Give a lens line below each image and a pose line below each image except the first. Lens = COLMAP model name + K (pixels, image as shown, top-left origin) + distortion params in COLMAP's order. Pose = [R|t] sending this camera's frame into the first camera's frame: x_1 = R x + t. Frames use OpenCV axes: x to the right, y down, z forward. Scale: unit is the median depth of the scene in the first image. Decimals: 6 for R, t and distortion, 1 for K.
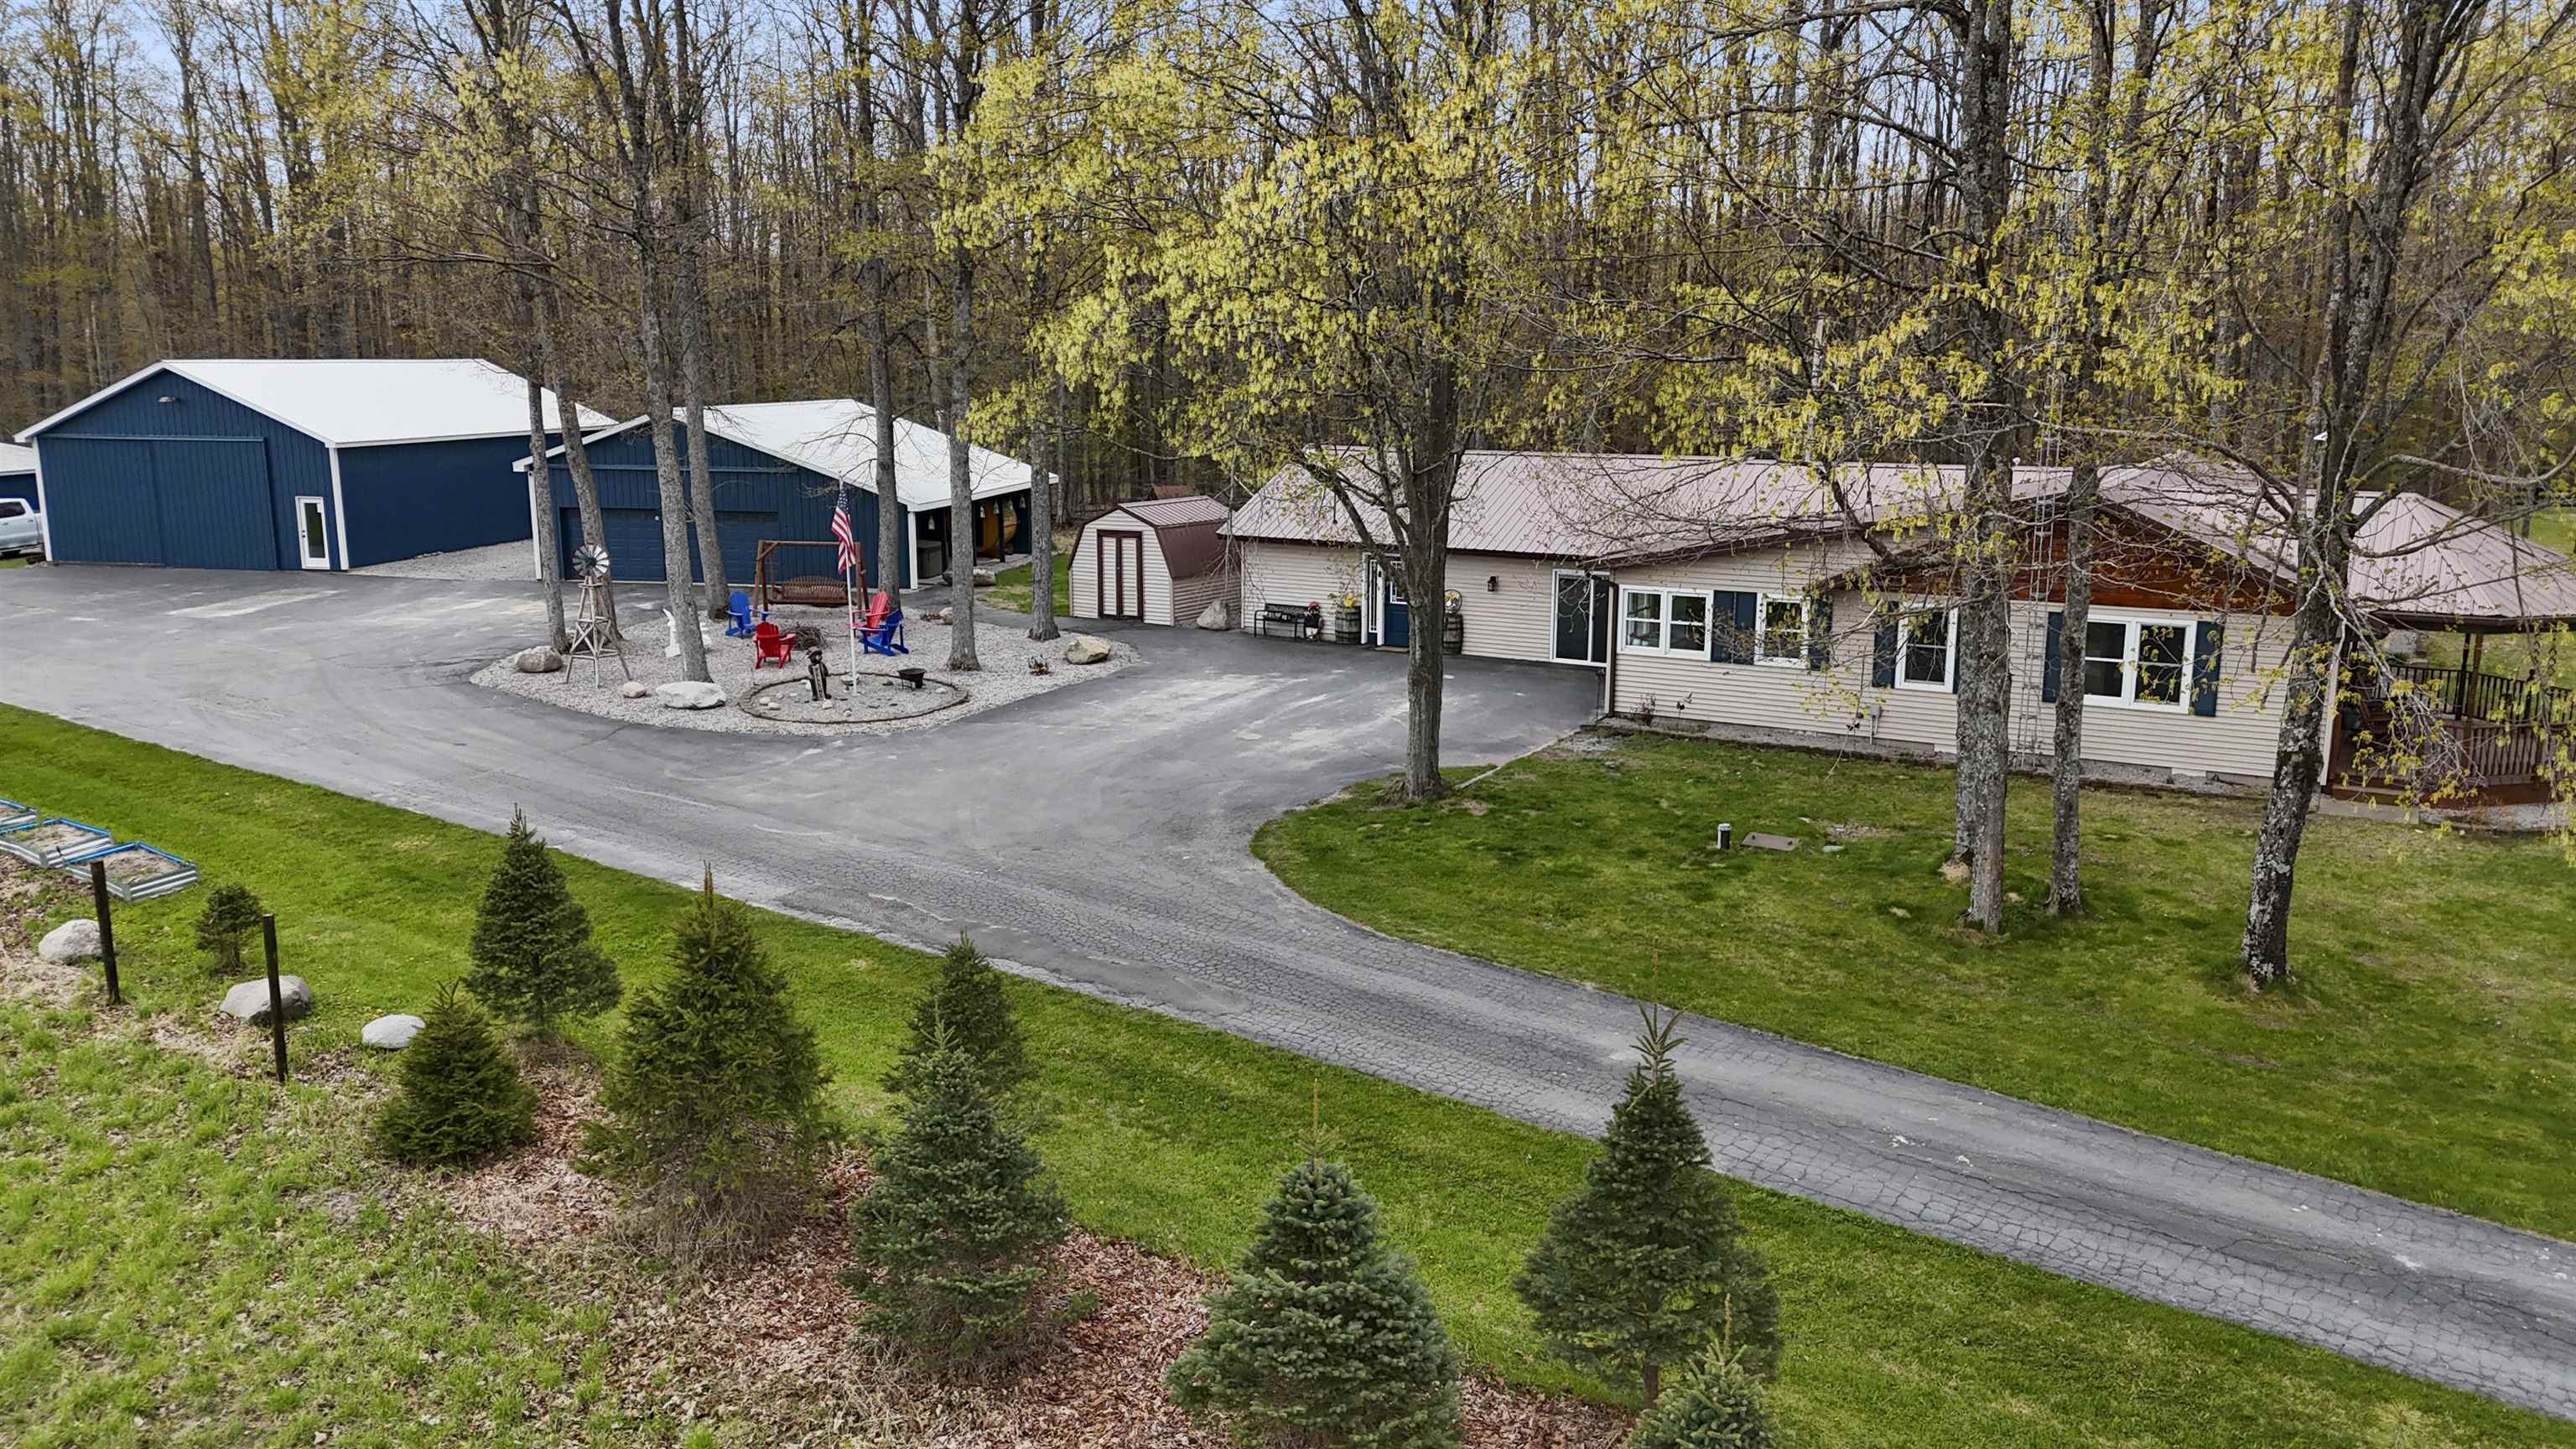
lens RADIAL K [[1861.8, 0, 1288.0], [0, 1861.8, 724.5], [0, 0, 1]] dist [0.072267, -0.067085]
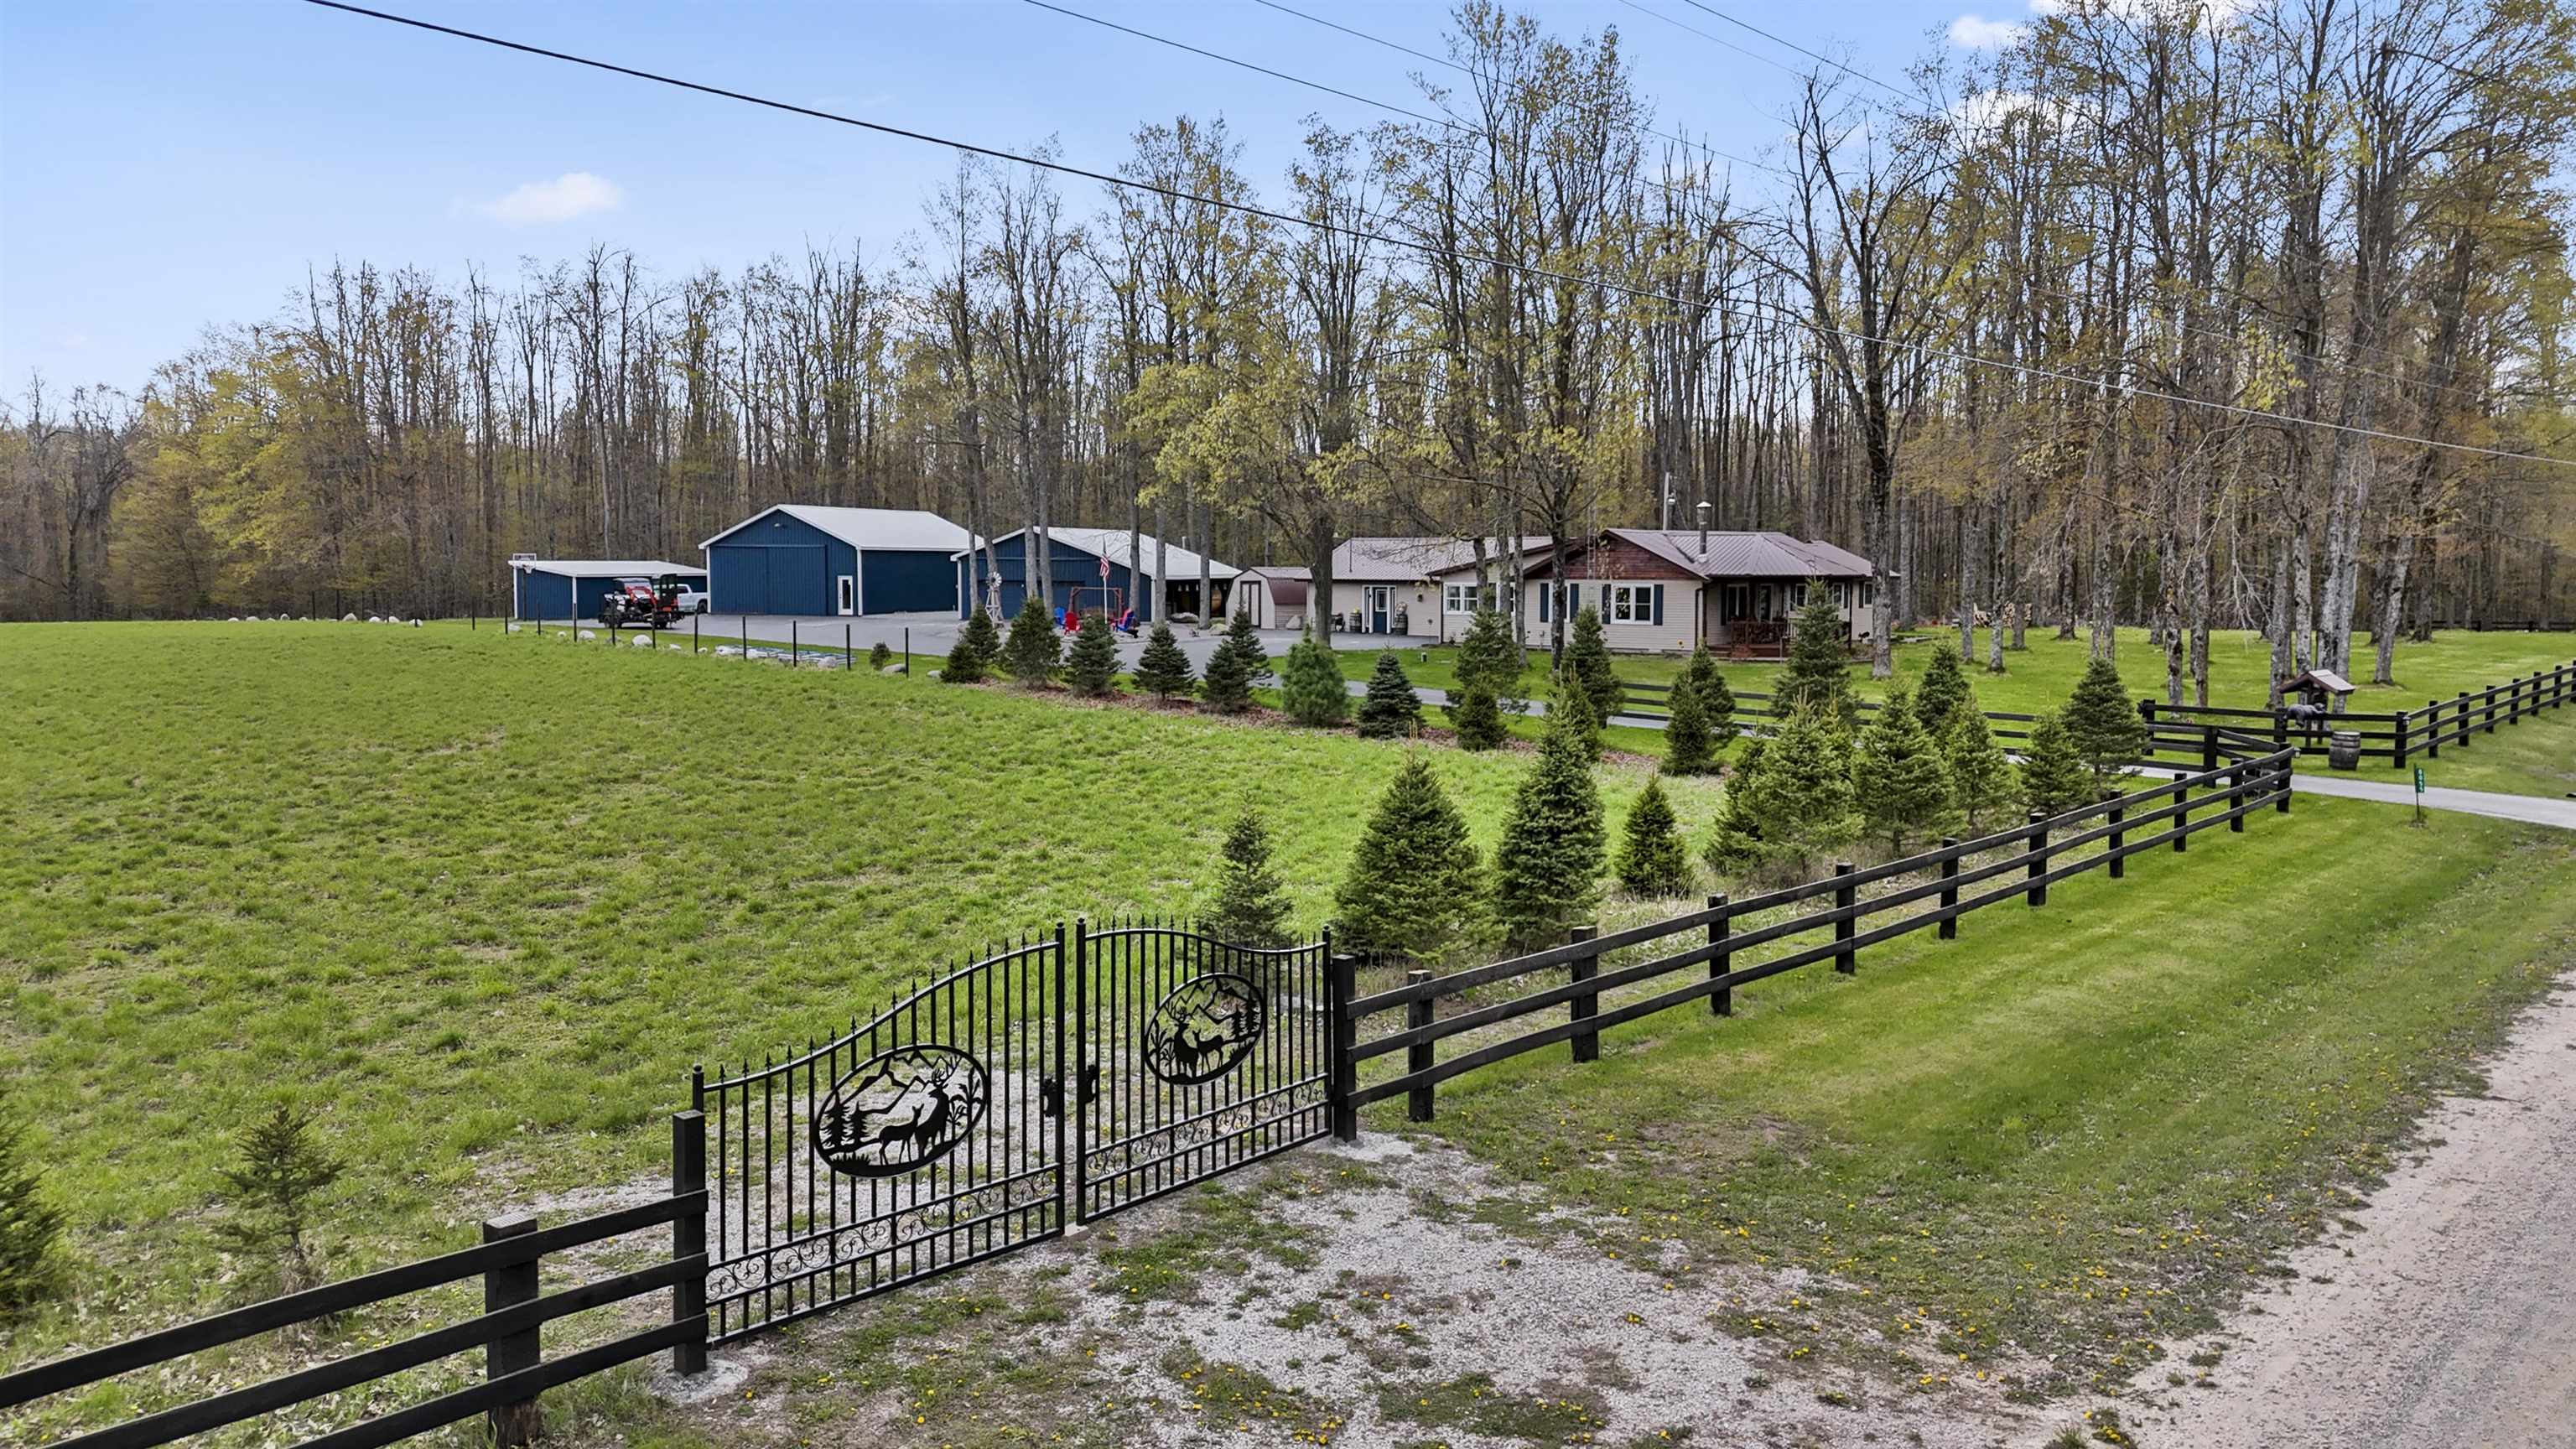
lens RADIAL K [[1881.3, 0, 1292.6], [0, 1881.3, 681.7], [0, 0, 1]] dist [0.103578, -0.127699]
pose [[0.984429, 0.012246, -0.175353, 0.363039], [-0.035362, 0.990972, -0.129320, 0.307754], [0.172187, 0.133507, 0.975975, -1.083406]]
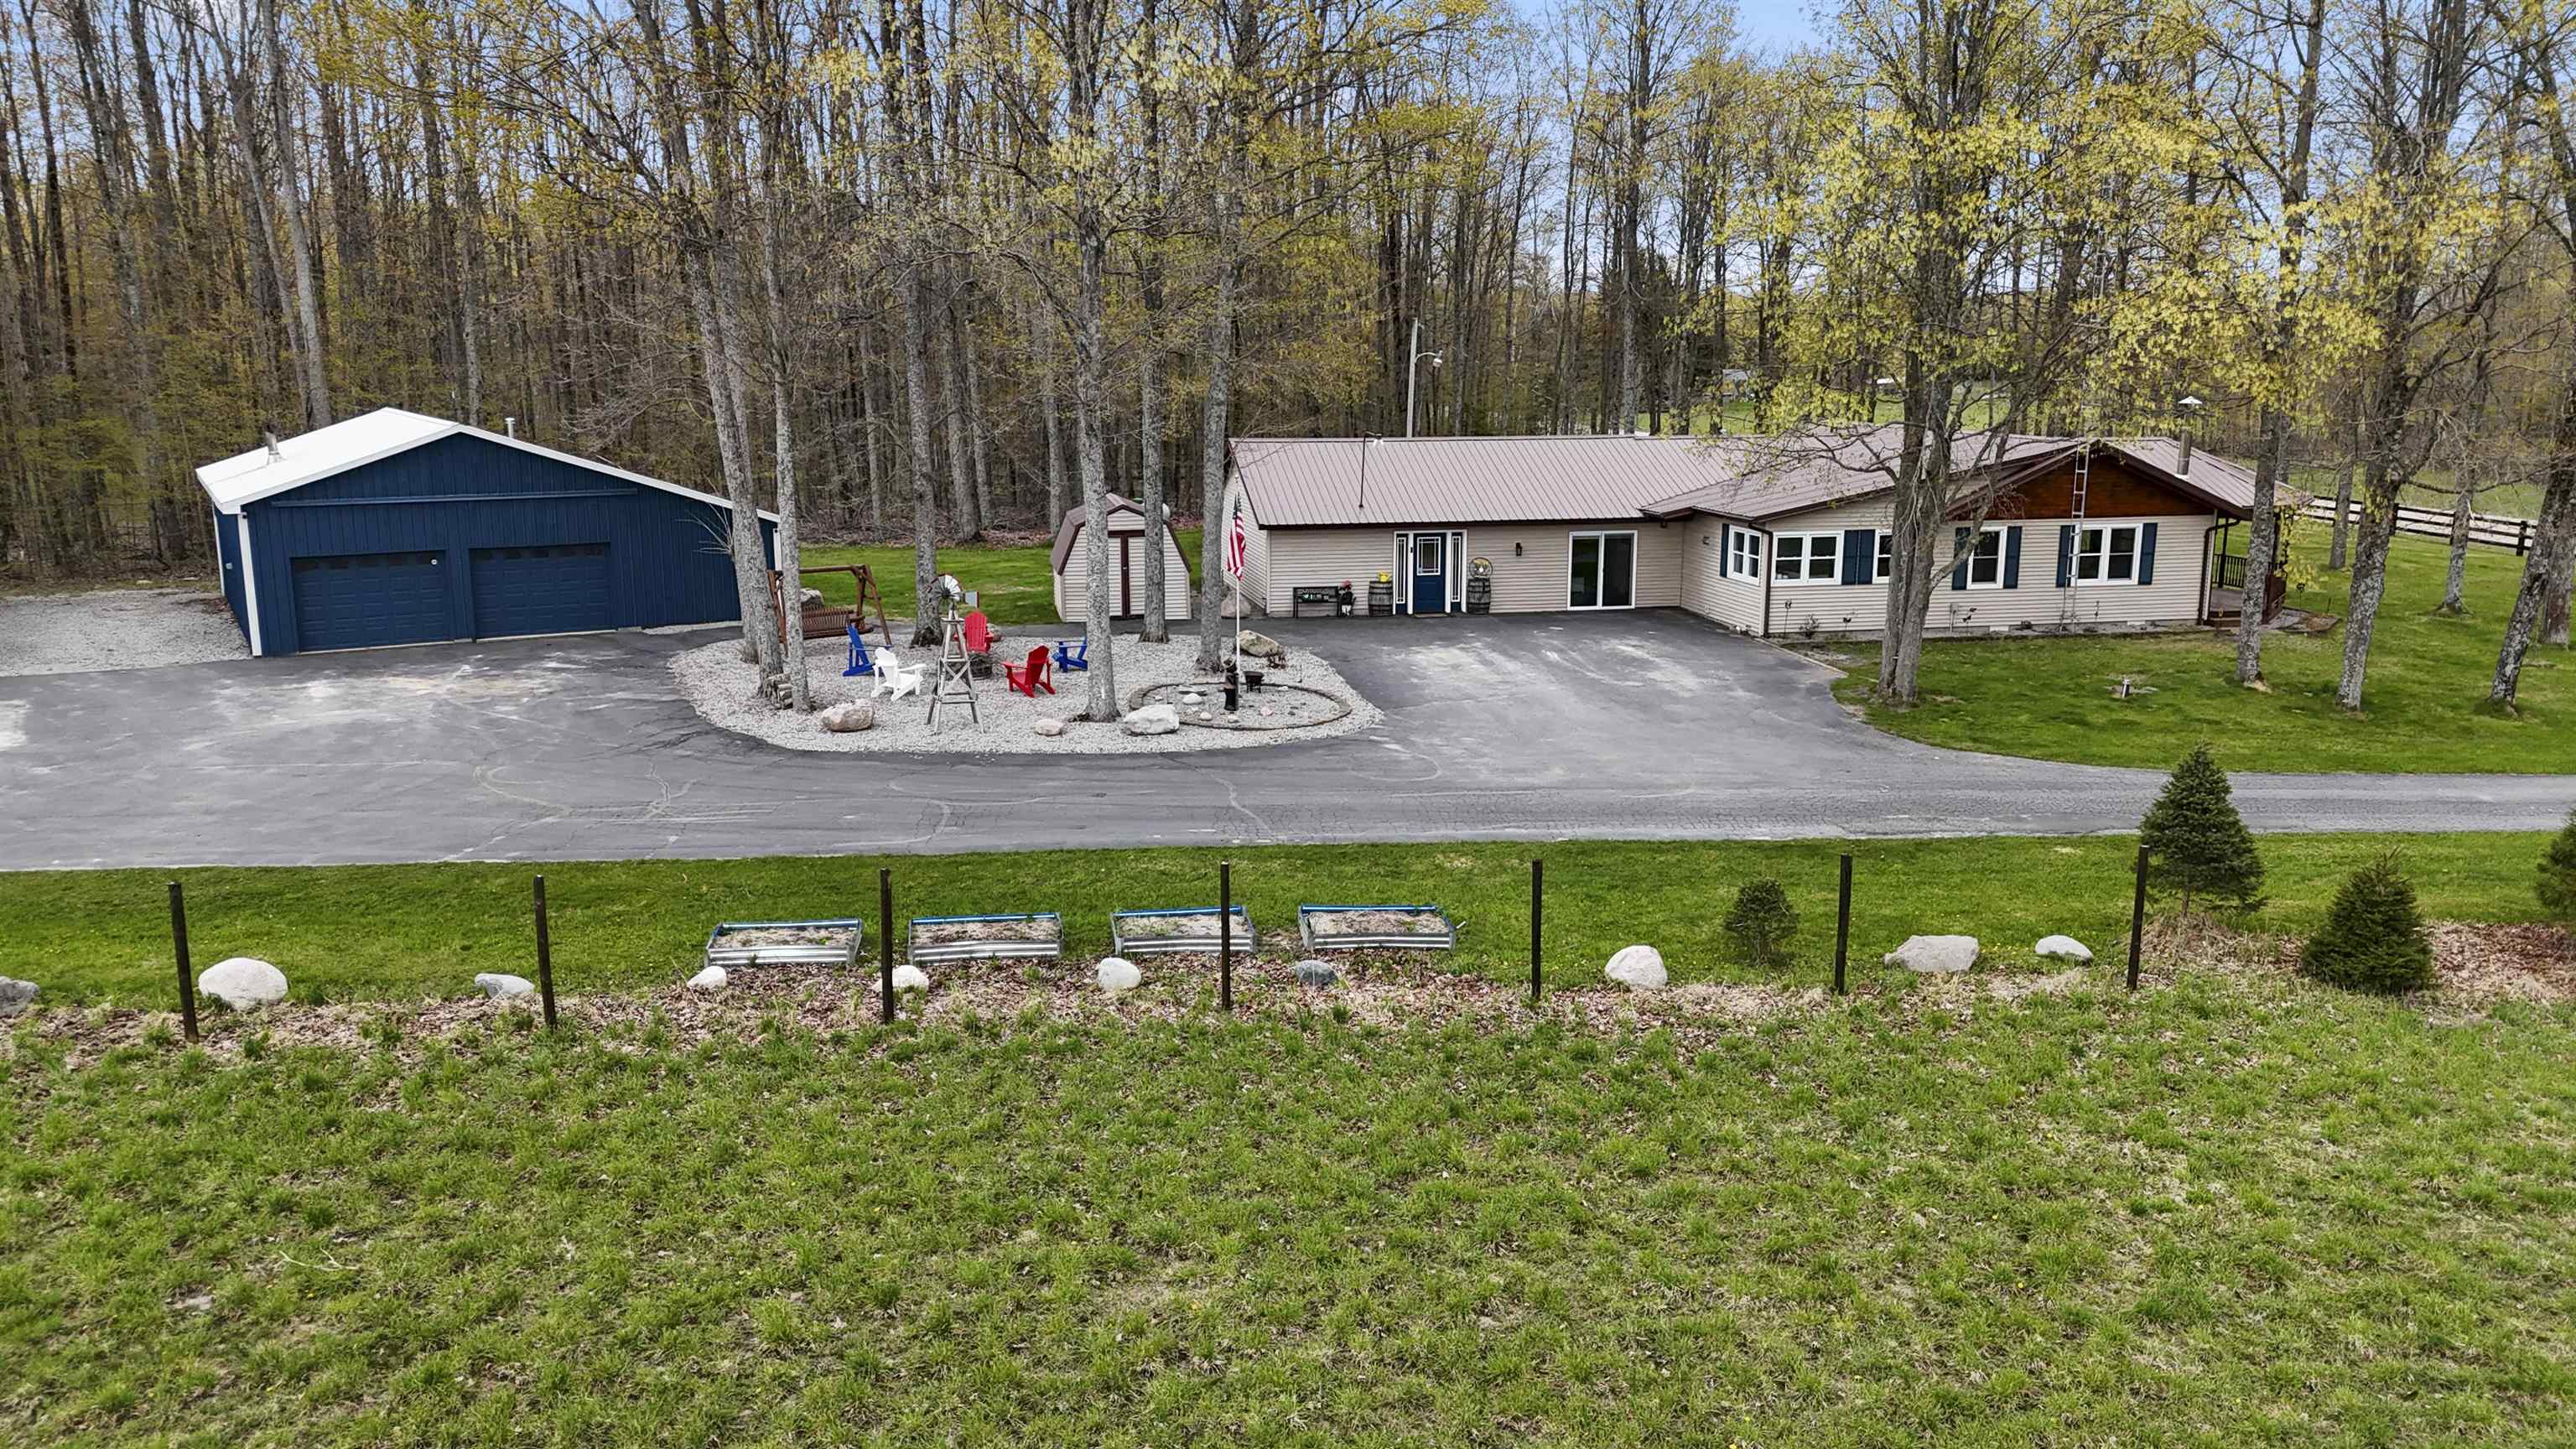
lens RADIAL K [[1869.8, 0, 1316.2], [0, 1869.8, 720.7], [0, 0, 1]] dist [0.081425, -0.043774]
pose [[0.742930, -0.130685, 0.656488, -0.846018], [0.131428, 0.990145, 0.048372, -0.047124], [-0.656340, 0.050343, 0.752784, 0.228540]]
